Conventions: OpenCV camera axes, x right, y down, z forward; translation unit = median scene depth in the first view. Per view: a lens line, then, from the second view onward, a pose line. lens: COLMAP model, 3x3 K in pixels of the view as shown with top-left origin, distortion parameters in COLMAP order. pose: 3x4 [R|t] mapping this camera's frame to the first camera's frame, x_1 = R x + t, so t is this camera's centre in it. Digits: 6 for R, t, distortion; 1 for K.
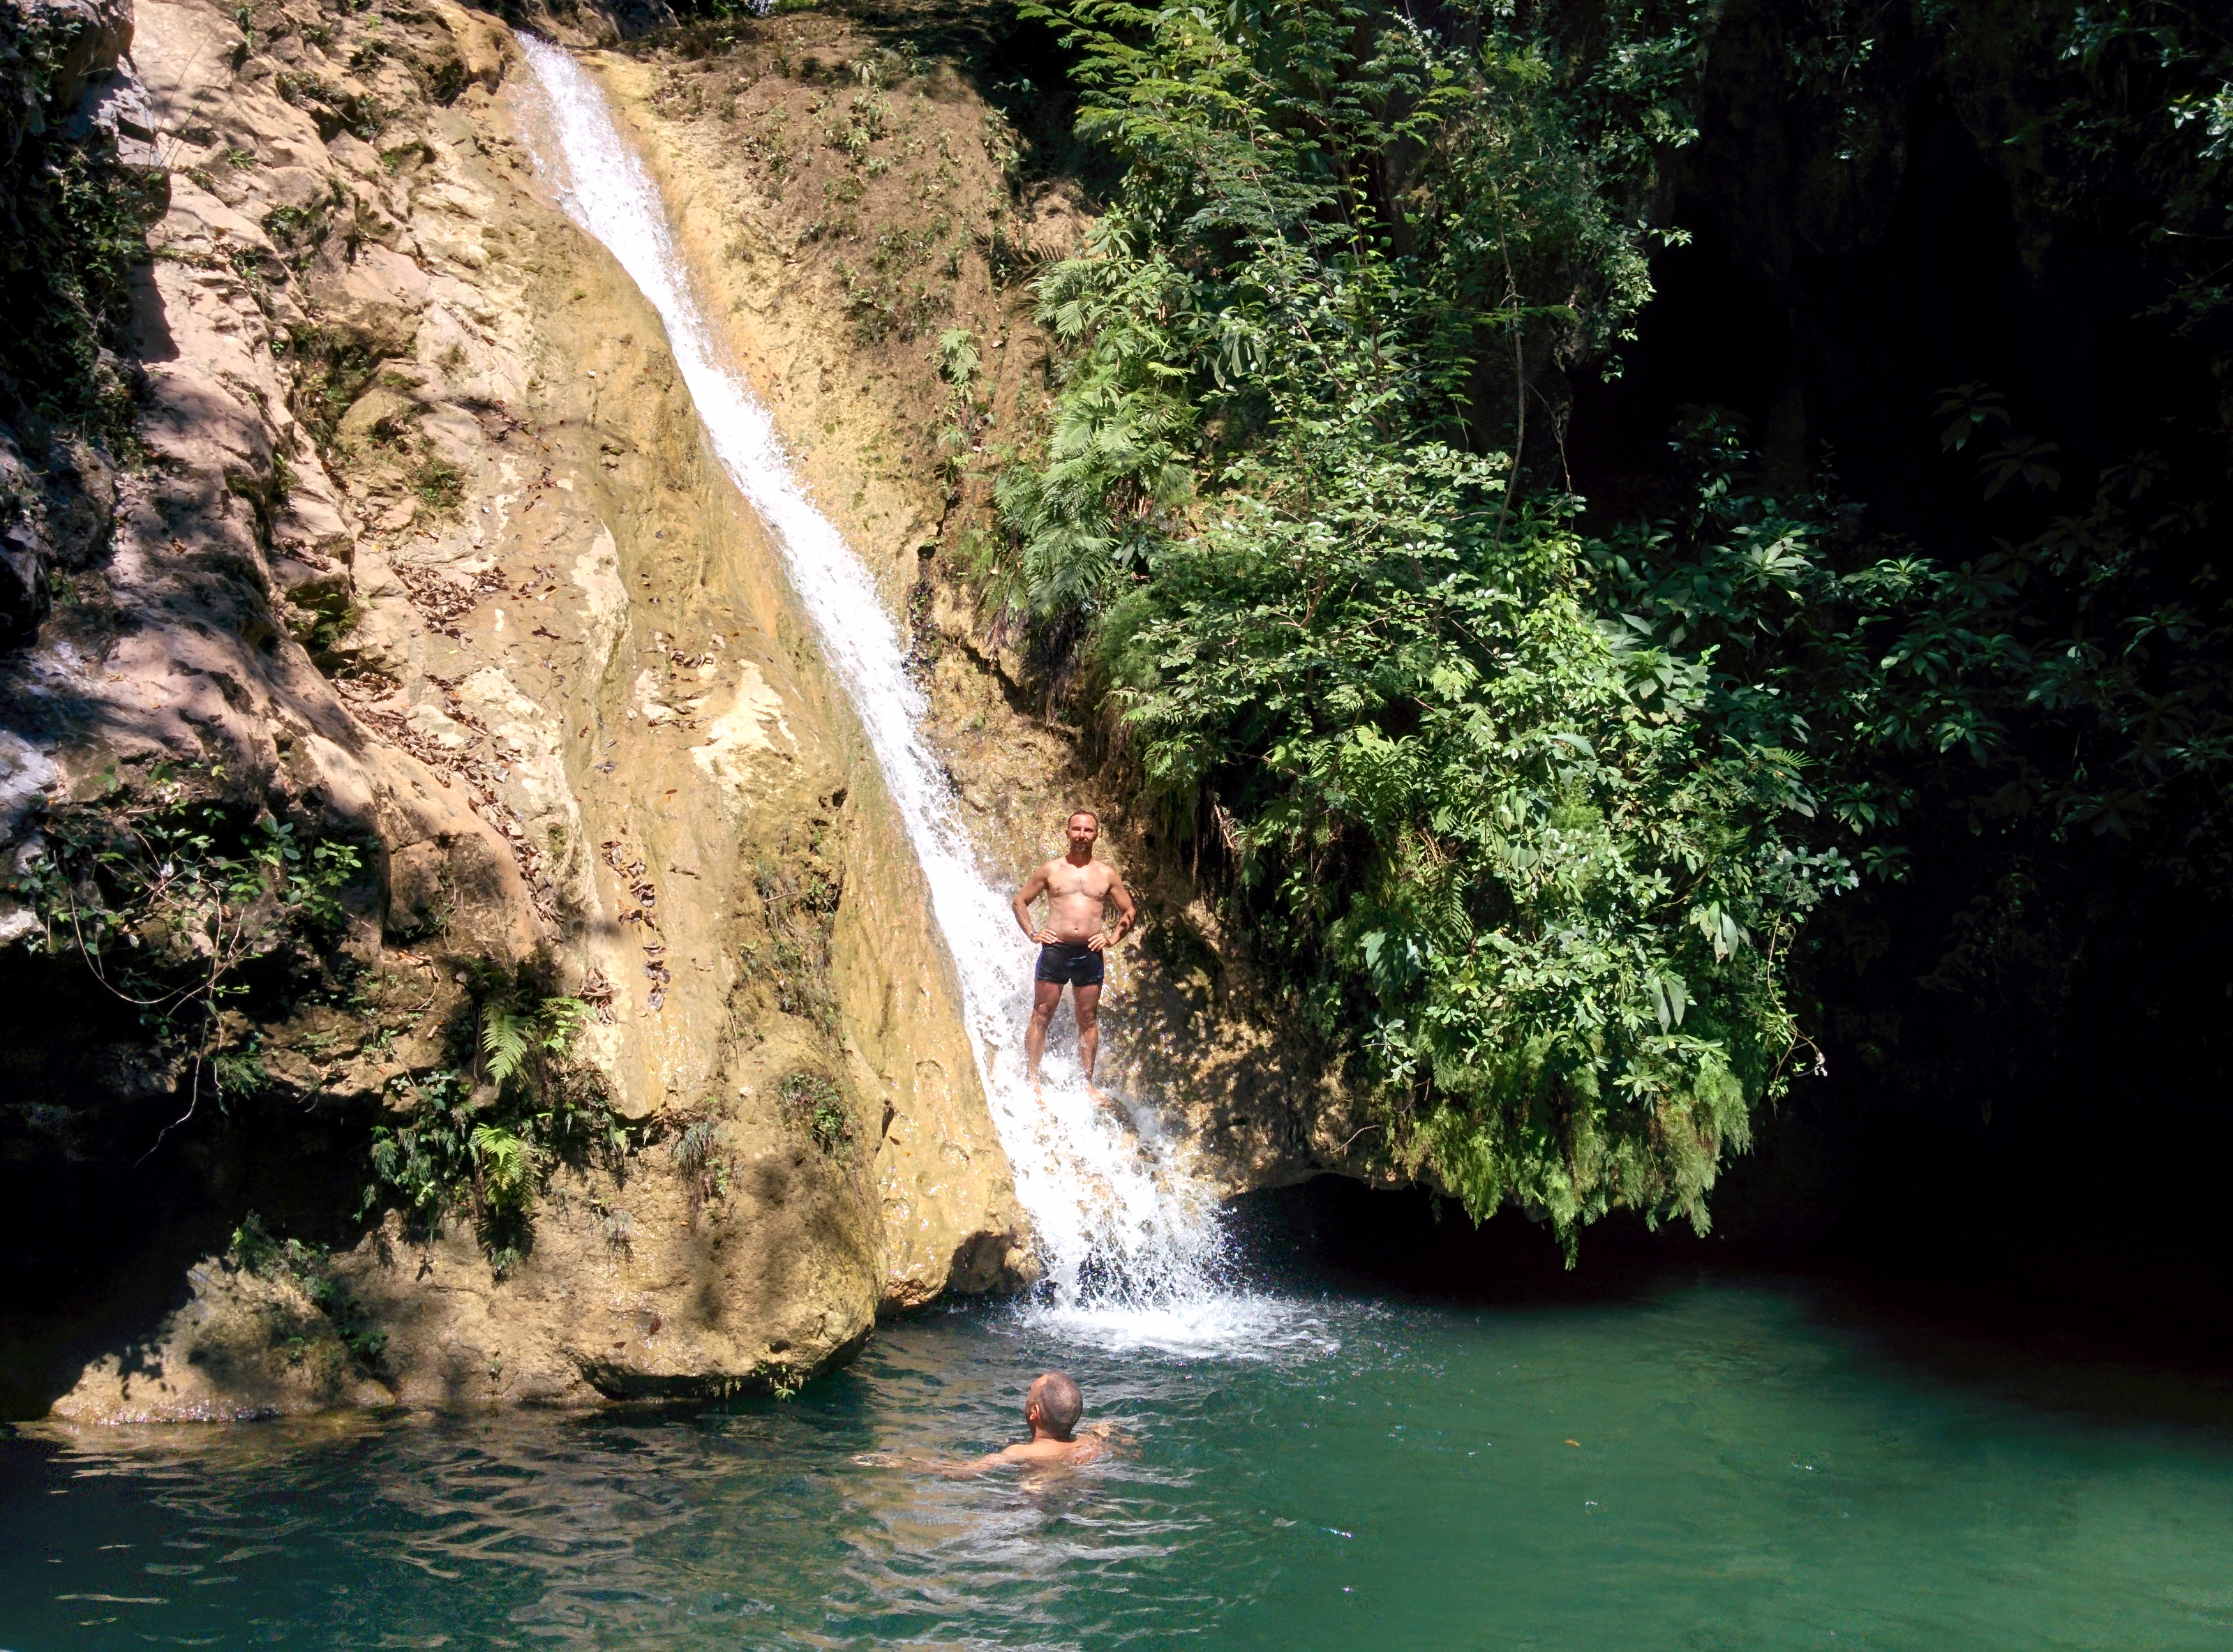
lens RADIAL K [[1961.1, 0, 1119.3], [0, 1961.1, 865.8], [0, 0, 1]] dist [0.071327, -0.098583]
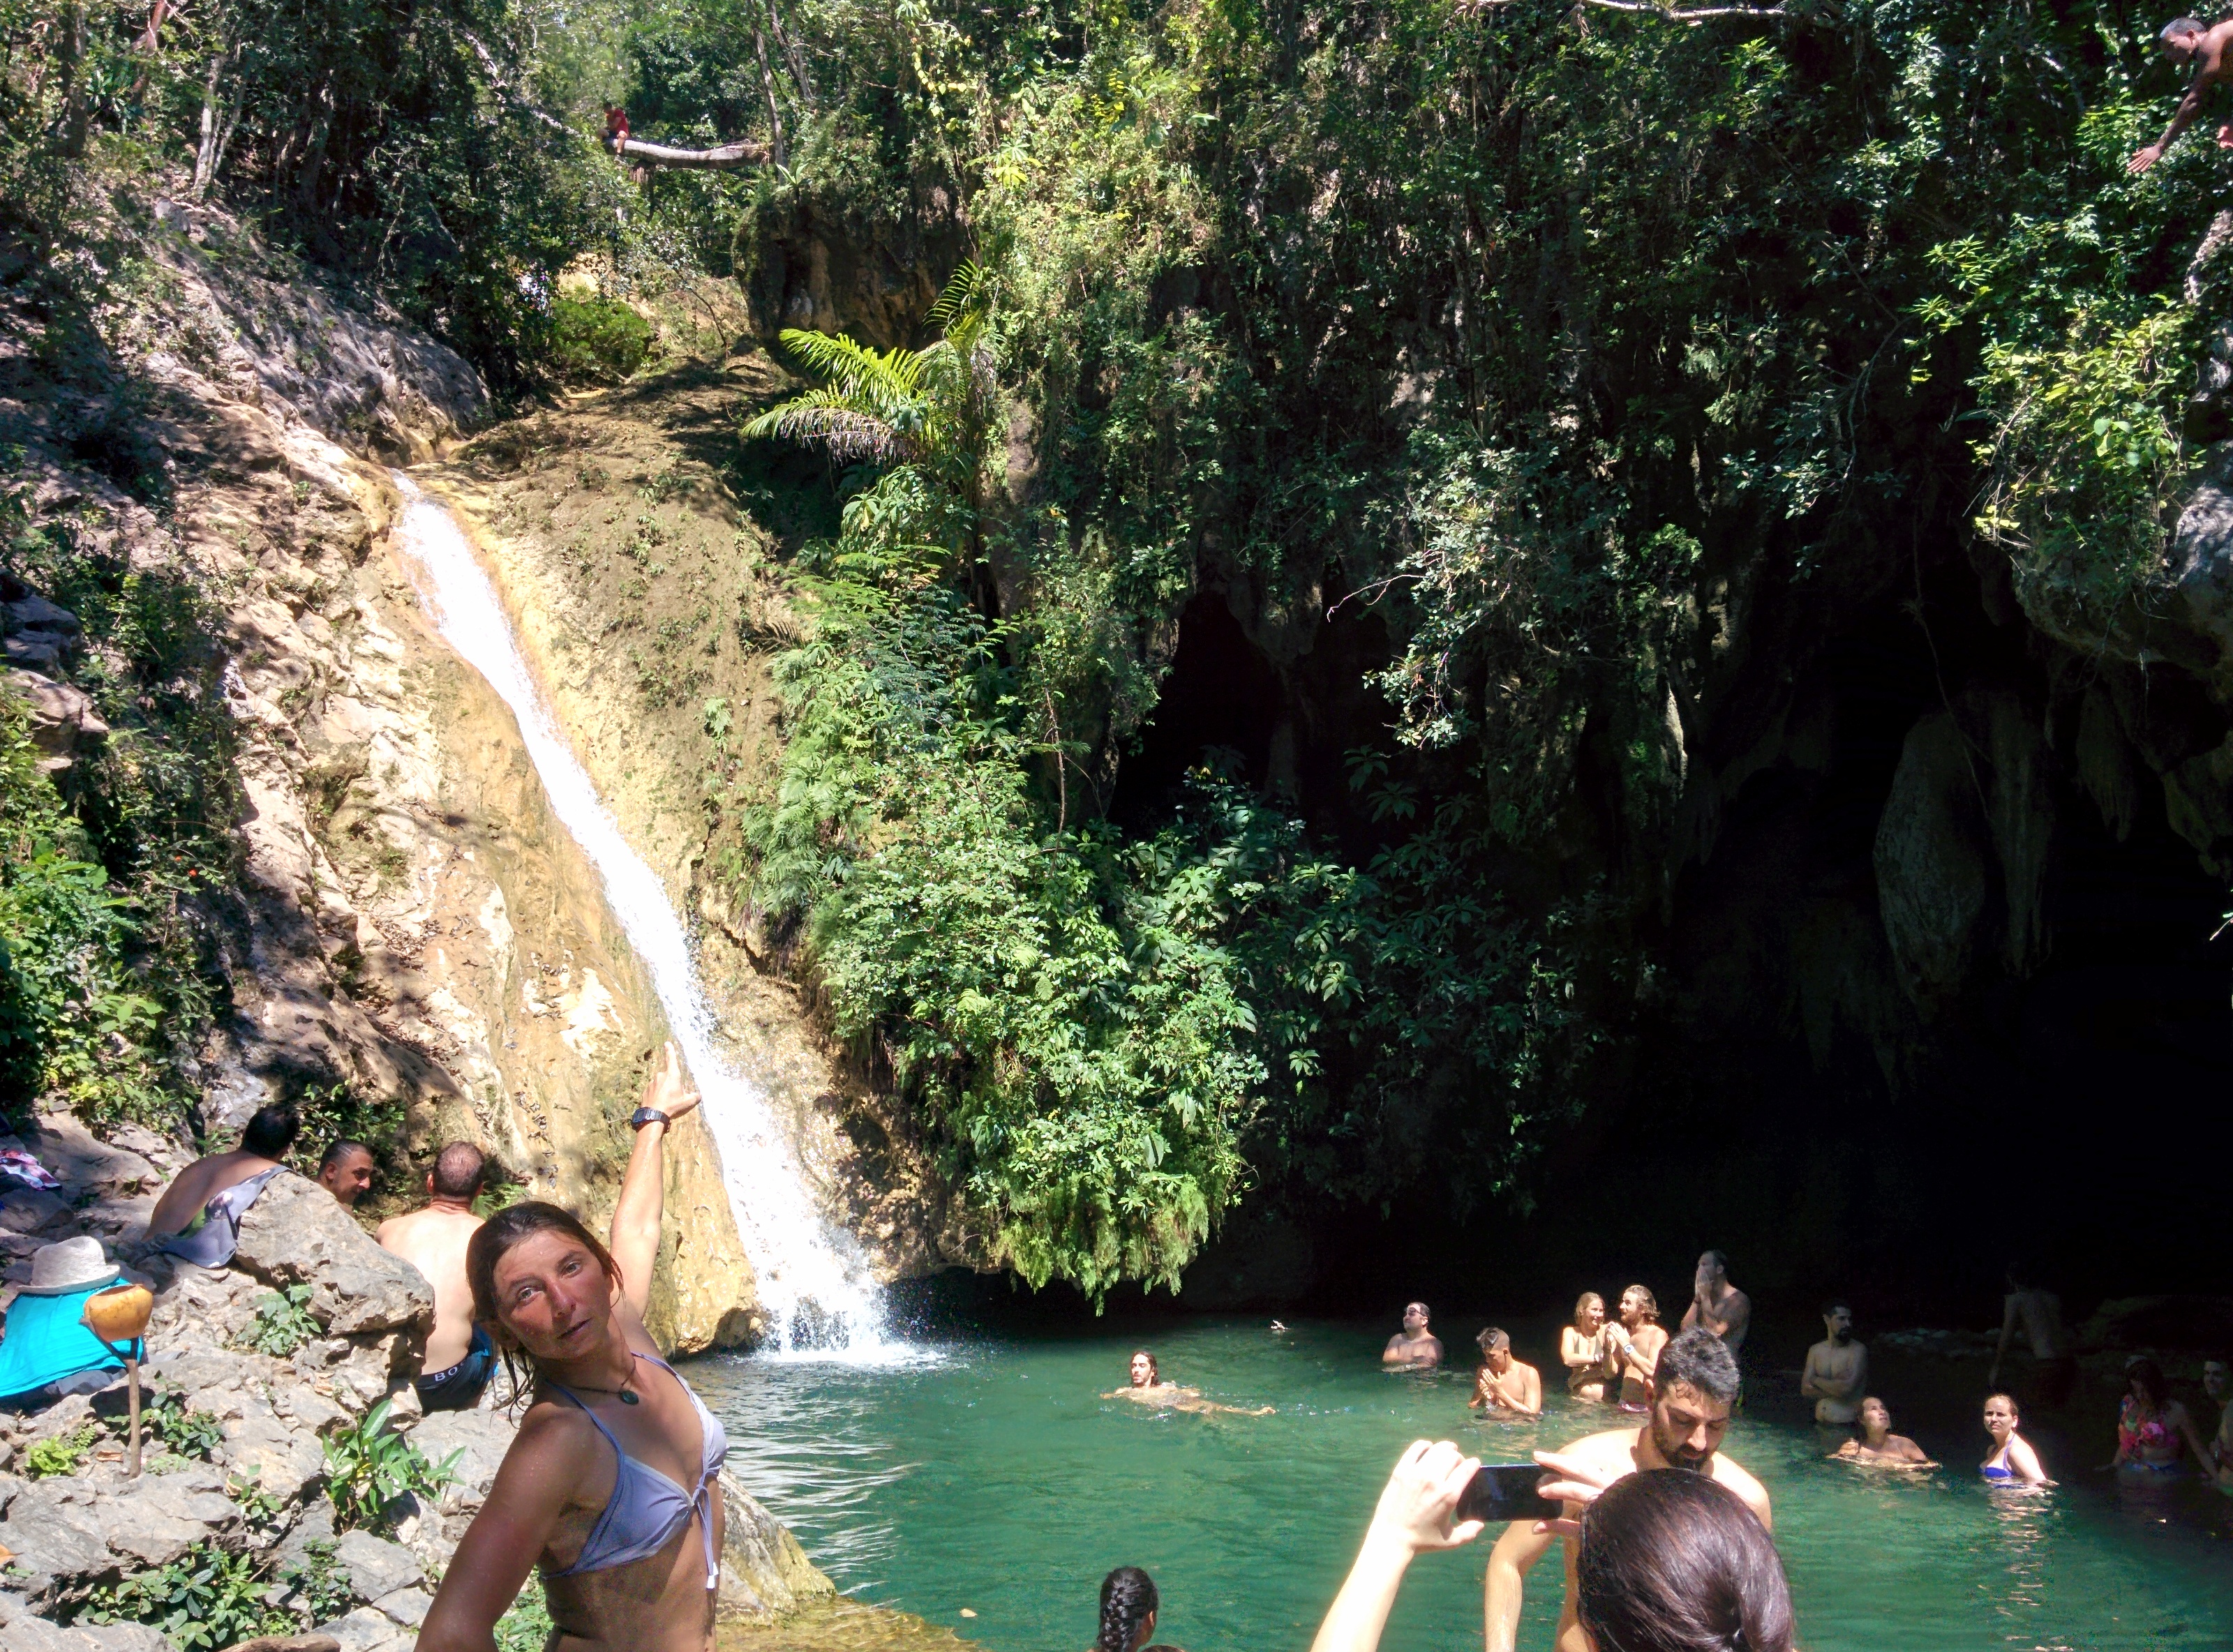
lens RADIAL K [[1962.1, 0, 1124.8], [0, 1962.1, 855.0], [0, 0, 1]] dist [0.061574, -0.090992]
pose [[0.992822, -0.018755, 0.118124, 0.062283], [0.026400, 0.997633, -0.063487, -0.077271], [-0.116654, 0.066149, 0.990967, -0.666973]]
